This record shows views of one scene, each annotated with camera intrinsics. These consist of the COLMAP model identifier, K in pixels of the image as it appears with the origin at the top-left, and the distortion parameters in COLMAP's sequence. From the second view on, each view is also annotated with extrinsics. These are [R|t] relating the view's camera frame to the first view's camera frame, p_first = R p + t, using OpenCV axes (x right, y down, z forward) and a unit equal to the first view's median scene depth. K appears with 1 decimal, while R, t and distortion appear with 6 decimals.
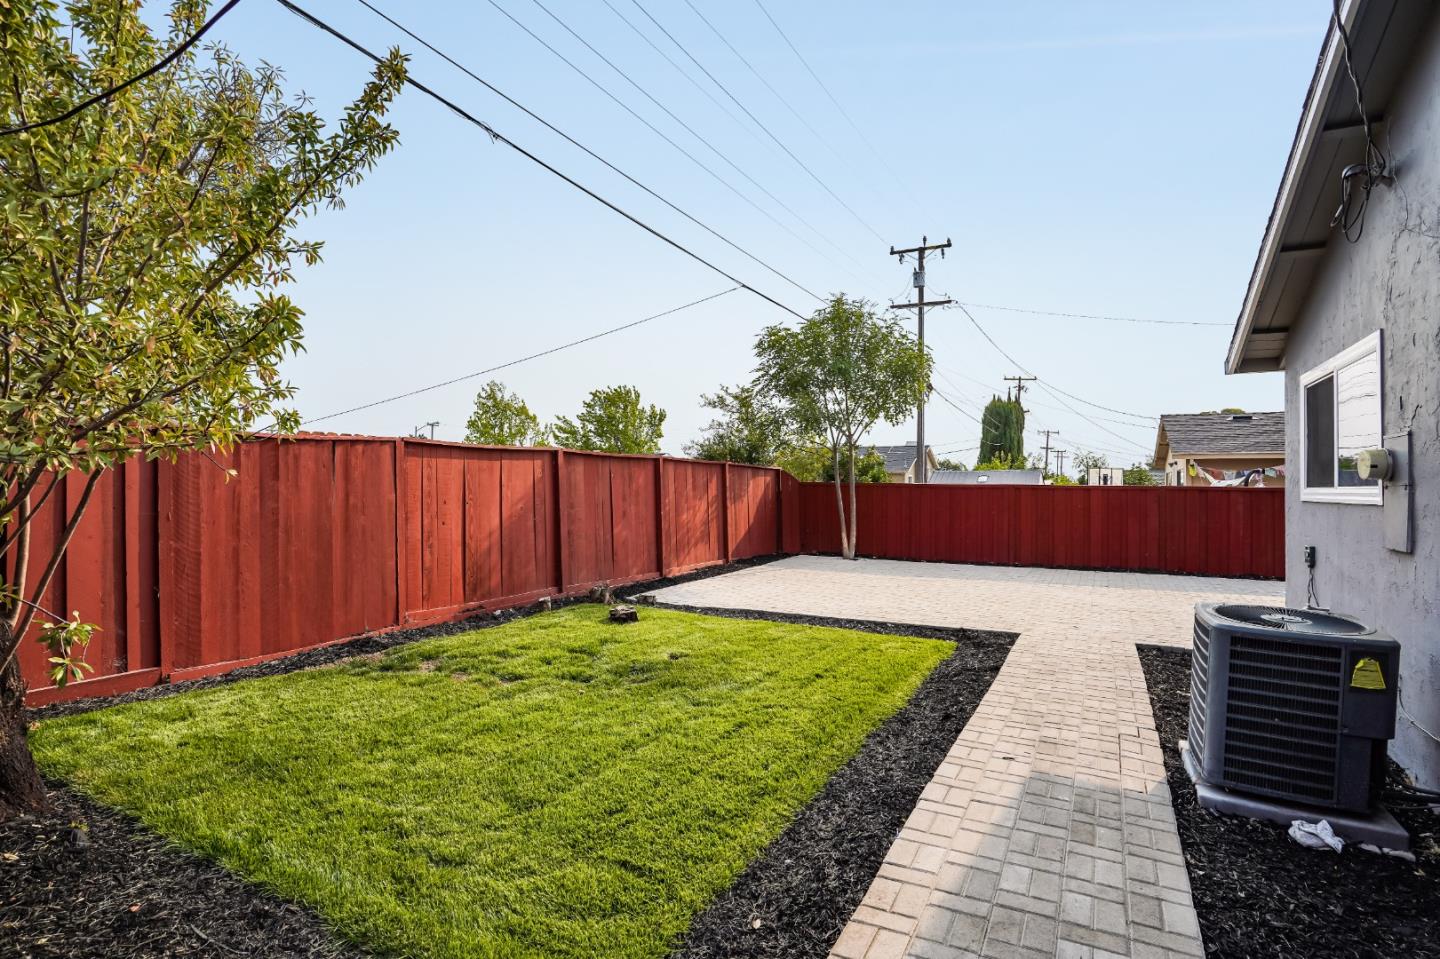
lens RADIAL K [[733.1, 0, 727.7], [0, 733.1, 486.3], [0, 0, 1]] dist [-0.025514, 0.003141]
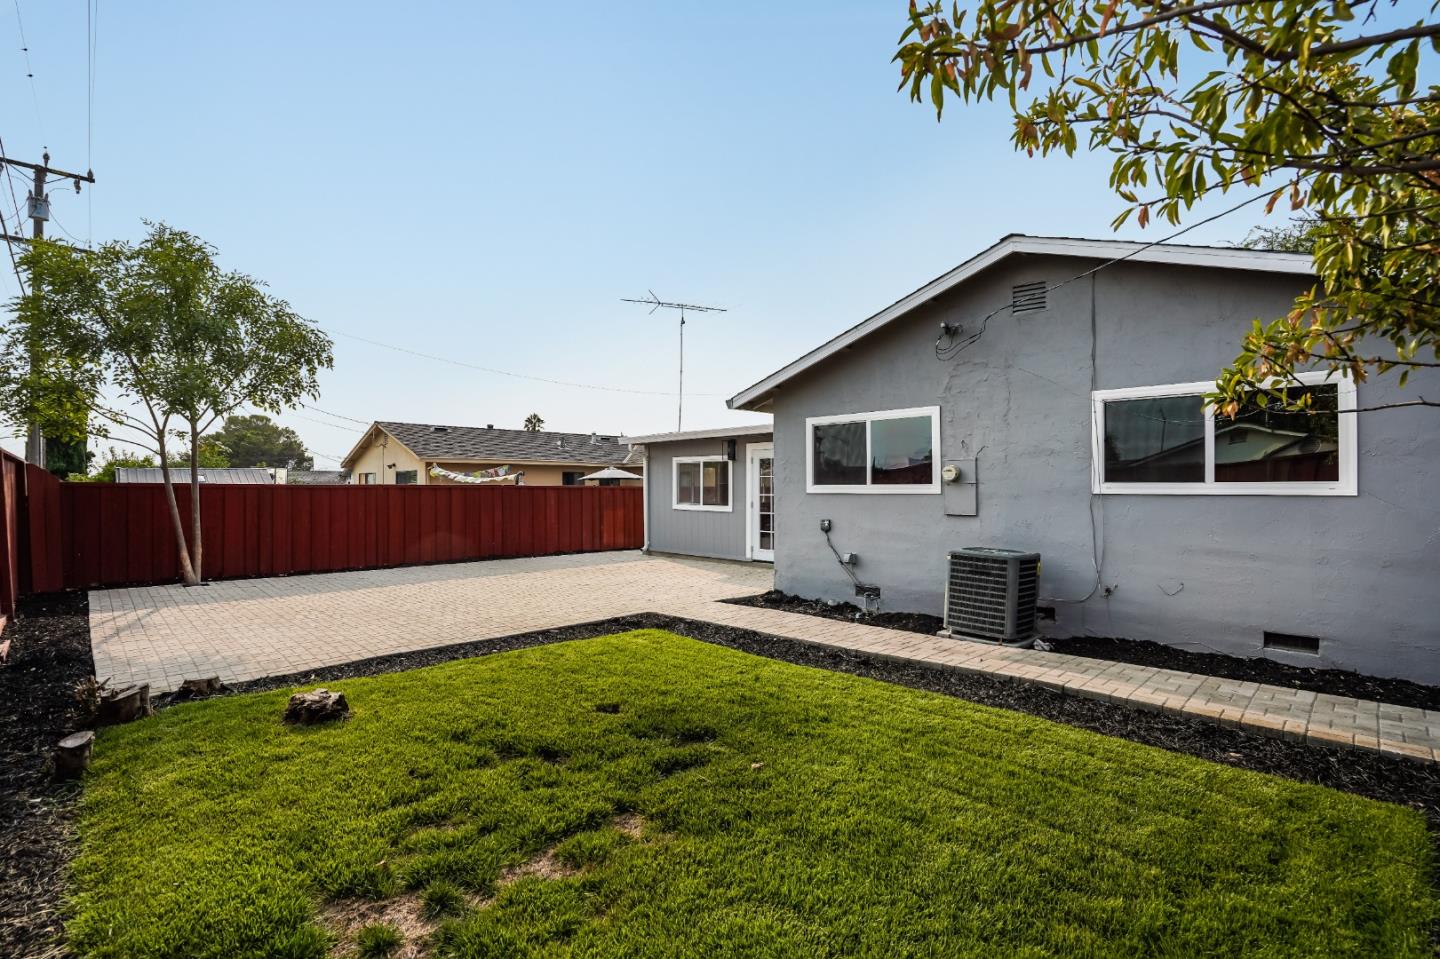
lens RADIAL K [[664.3, 0, 724.1], [0, 664.3, 480.9], [0, 0, 1]] dist [-0.033674, 0.002264]
pose [[0.301139, 0.001555, 0.953579, -0.551970], [0.004778, 0.999984, -0.003140, -0.003119], [-0.953568, 0.005502, 0.301127, 0.541187]]
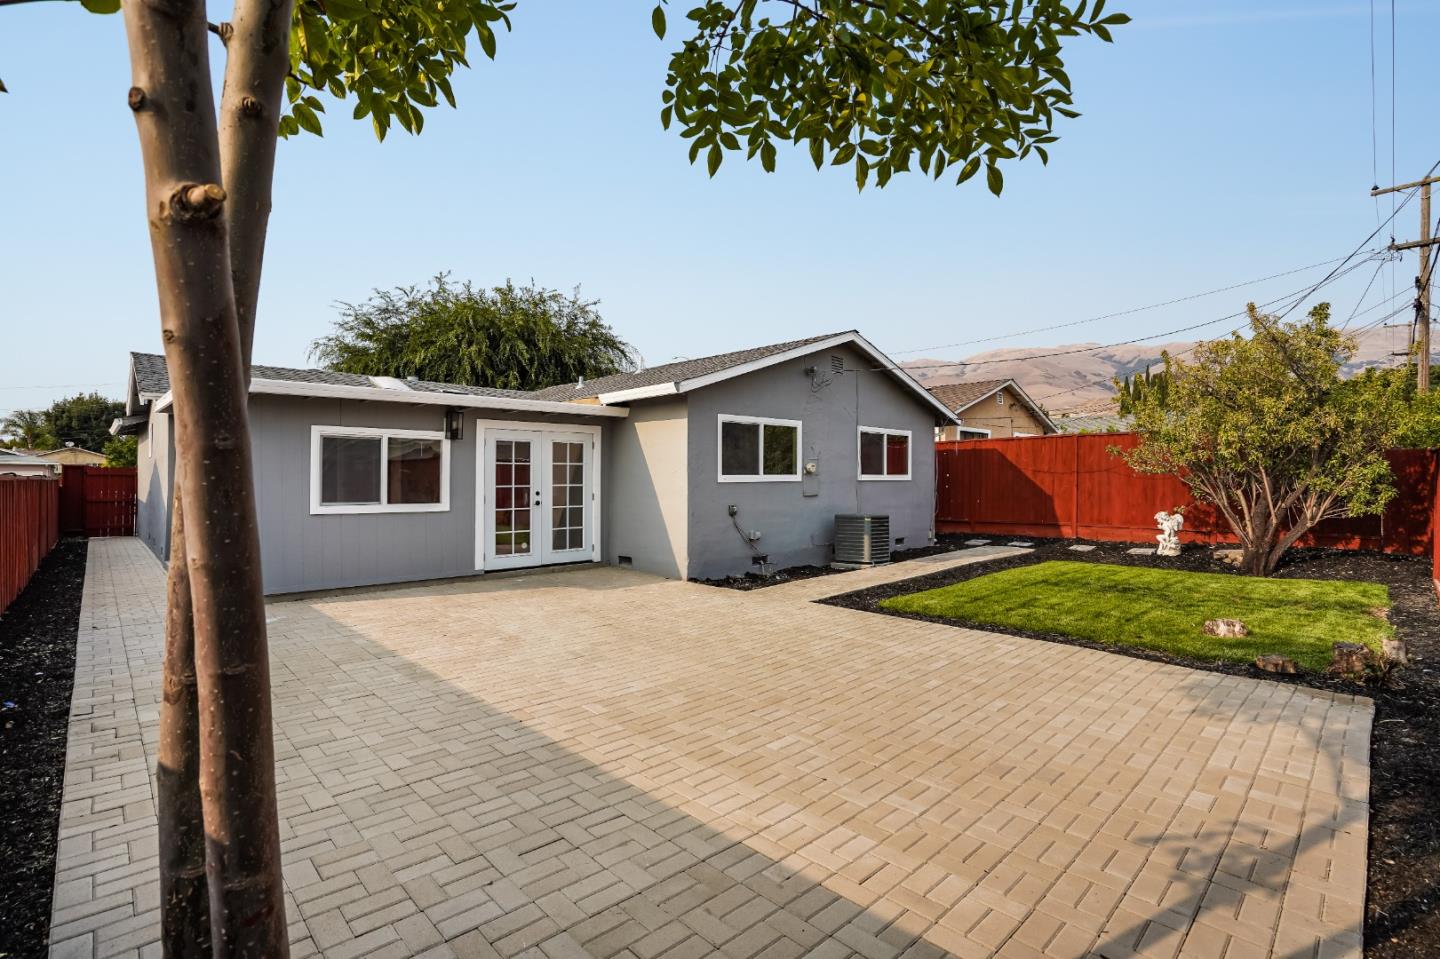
lens RADIAL K [[664.3, 0, 711.8], [0, 664.3, 472.6], [0, 0, 1]] dist [-0.033674, 0.002264]
pose [[-0.942859, -0.003906, 0.333168, 0.187850], [-0.005374, 0.999979, -0.003487, 0.001663], [-0.333148, -0.005078, -0.942861, 1.956643]]
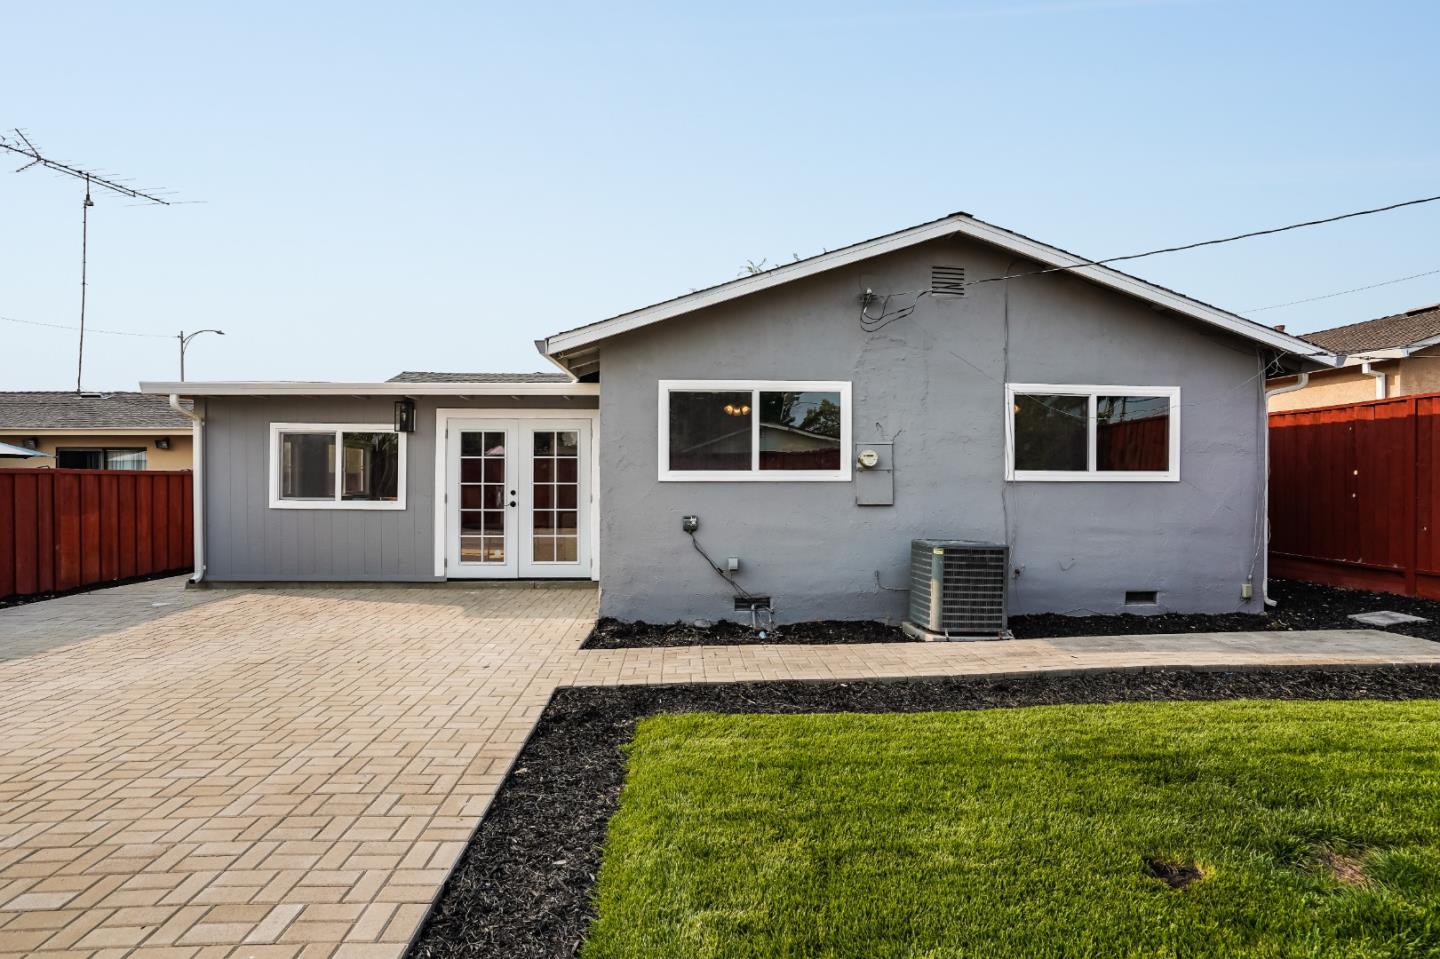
lens RADIAL K [[699.4, 0, 723.4], [0, 699.4, 473.4], [0, 0, 1]] dist [-0.038157, 0.008739]
pose [[-0.508320, -0.008290, 0.861128, -0.222021], [-0.004934, 0.999965, 0.006715, -0.001491], [-0.861154, -0.000835, -0.508343, 1.142823]]
